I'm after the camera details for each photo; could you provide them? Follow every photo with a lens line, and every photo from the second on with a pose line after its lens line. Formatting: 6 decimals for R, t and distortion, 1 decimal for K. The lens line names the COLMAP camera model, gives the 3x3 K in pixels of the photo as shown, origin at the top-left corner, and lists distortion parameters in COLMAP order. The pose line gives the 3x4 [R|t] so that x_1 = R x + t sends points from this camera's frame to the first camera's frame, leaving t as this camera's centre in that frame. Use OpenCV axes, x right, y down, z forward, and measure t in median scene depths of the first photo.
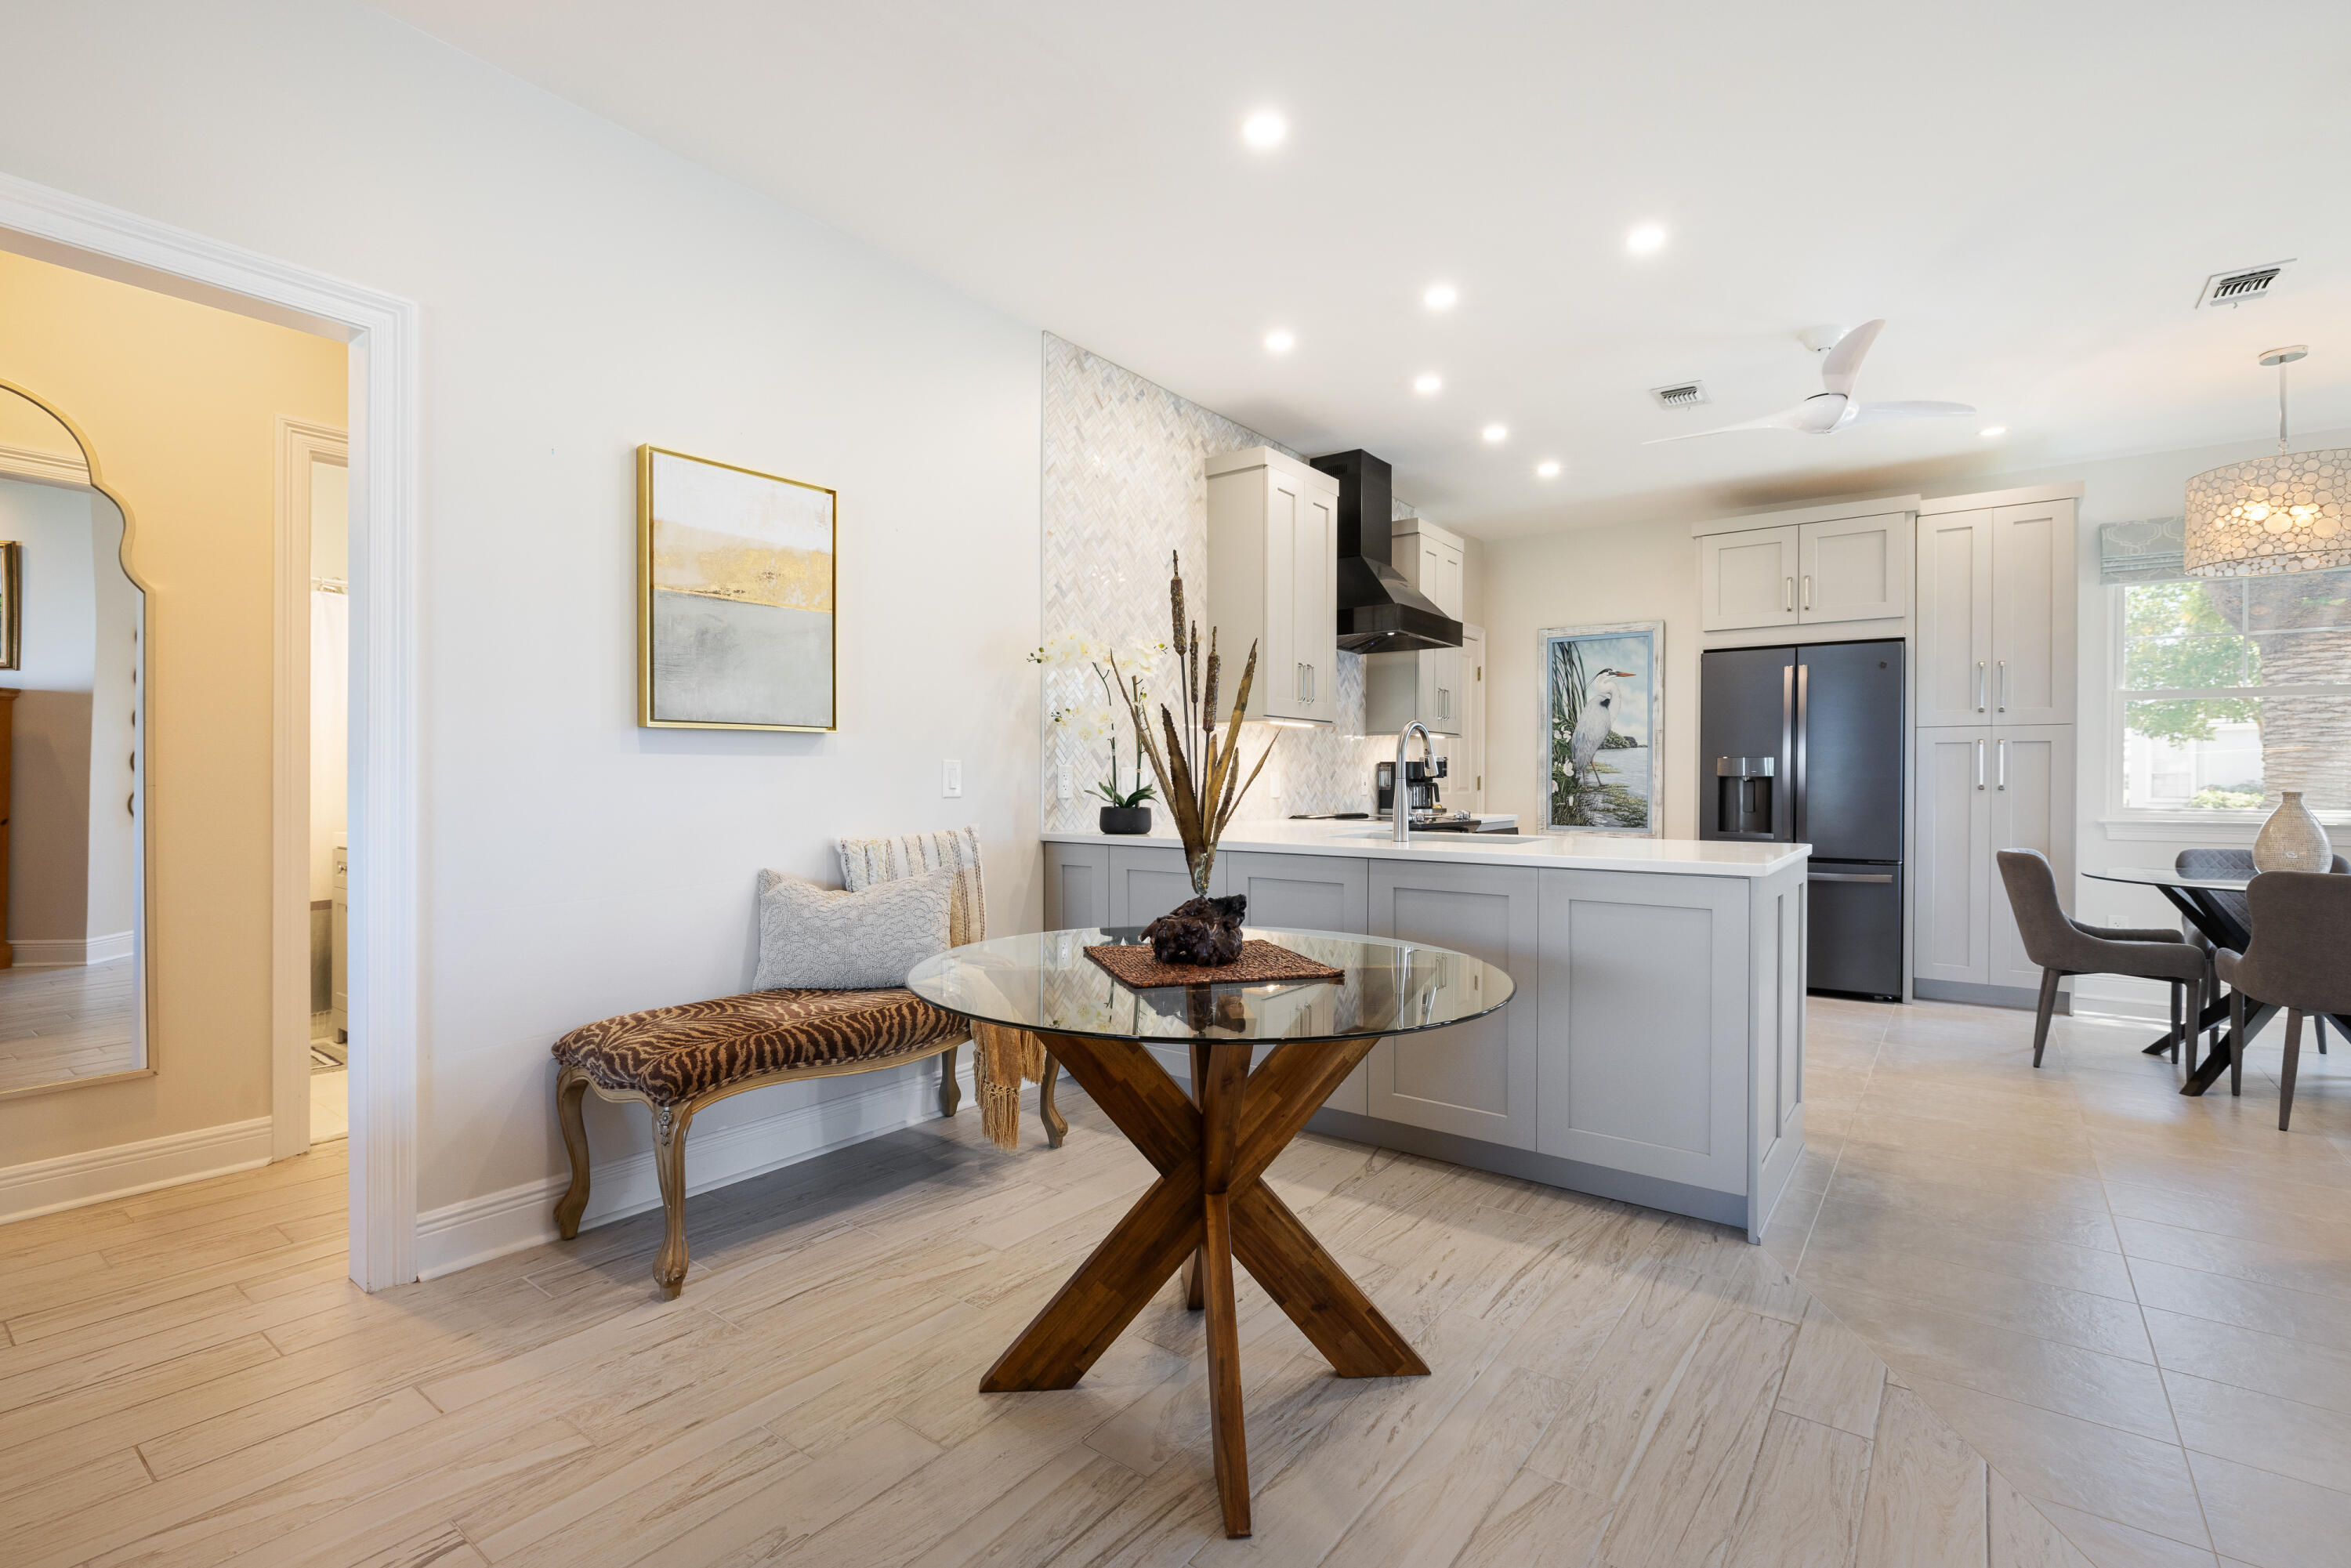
lens RADIAL K [[1069.8, 0, 1175.5], [0, 1069.8, 784.0], [0, 0, 1]] dist [-0.000522, 0.000291]
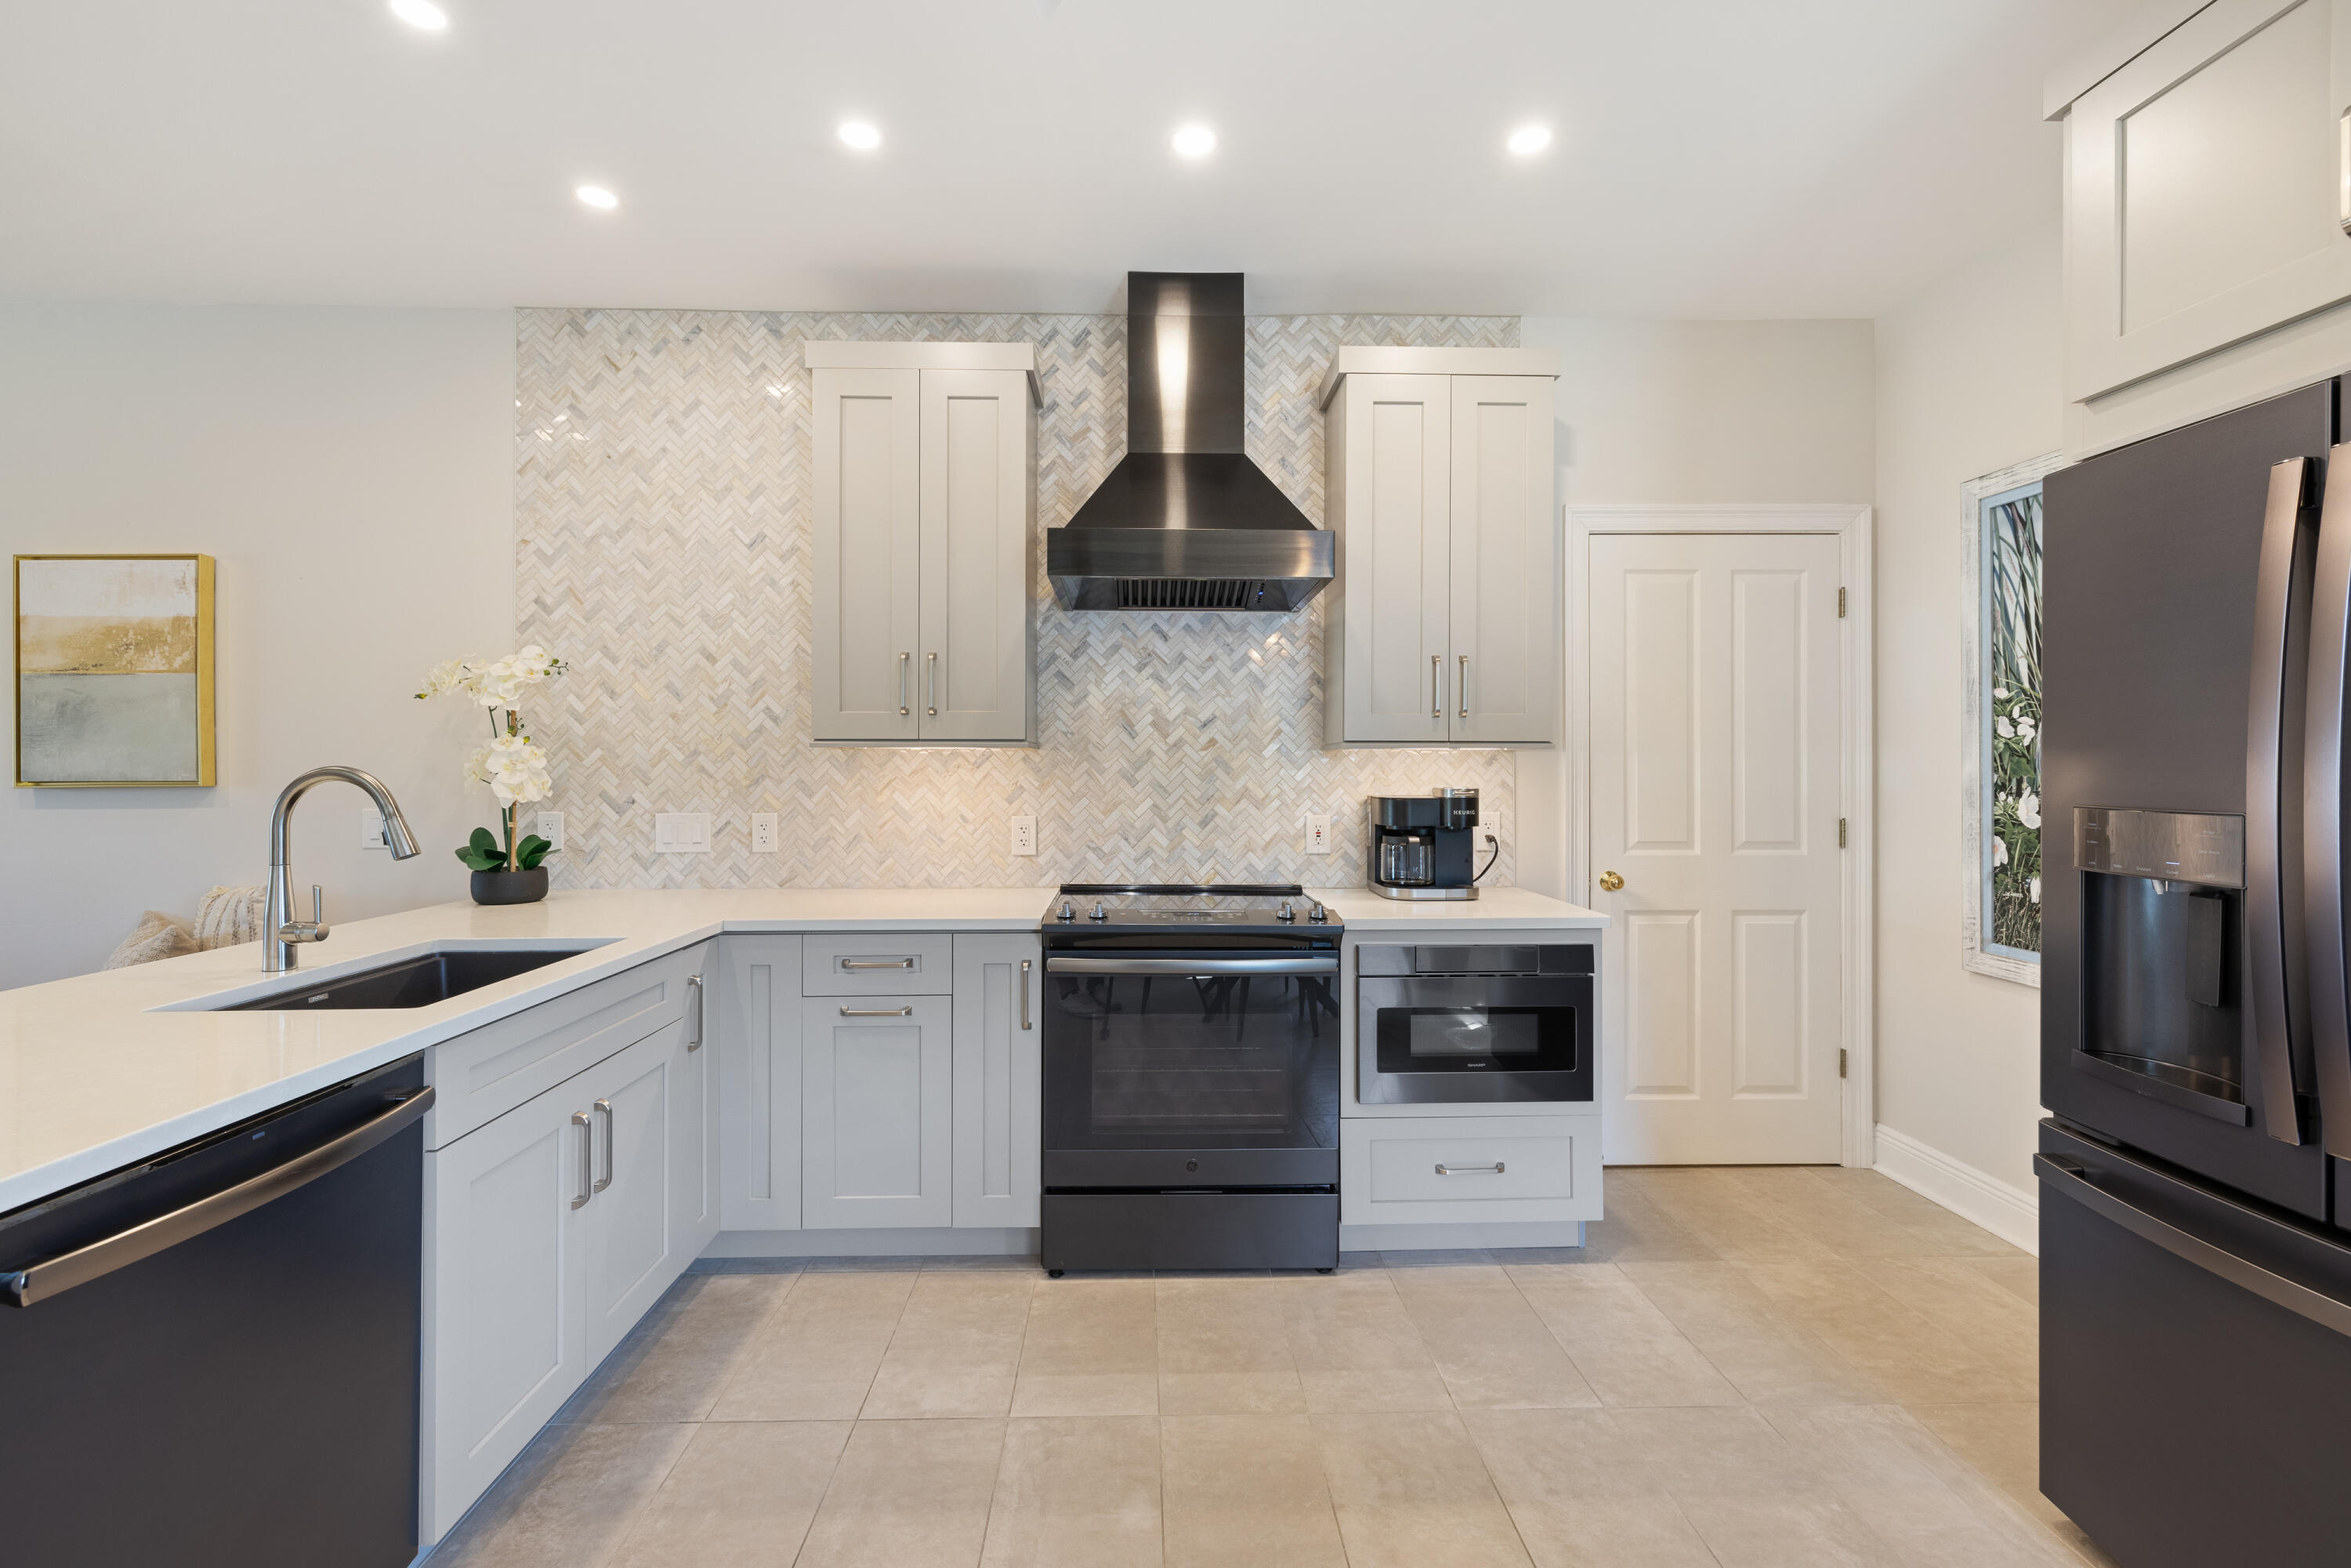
lens RADIAL K [[1012.6, 0, 1166.3], [0, 1012.6, 771.0], [0, 0, 1]] dist [0.002337, -0.000273]
pose [[0.618458, -0.000886, -0.785817, 0.618762], [-0.001782, 0.999995, -0.002531, -0.036563], [0.785815, 0.002966, 0.618454, 0.666348]]
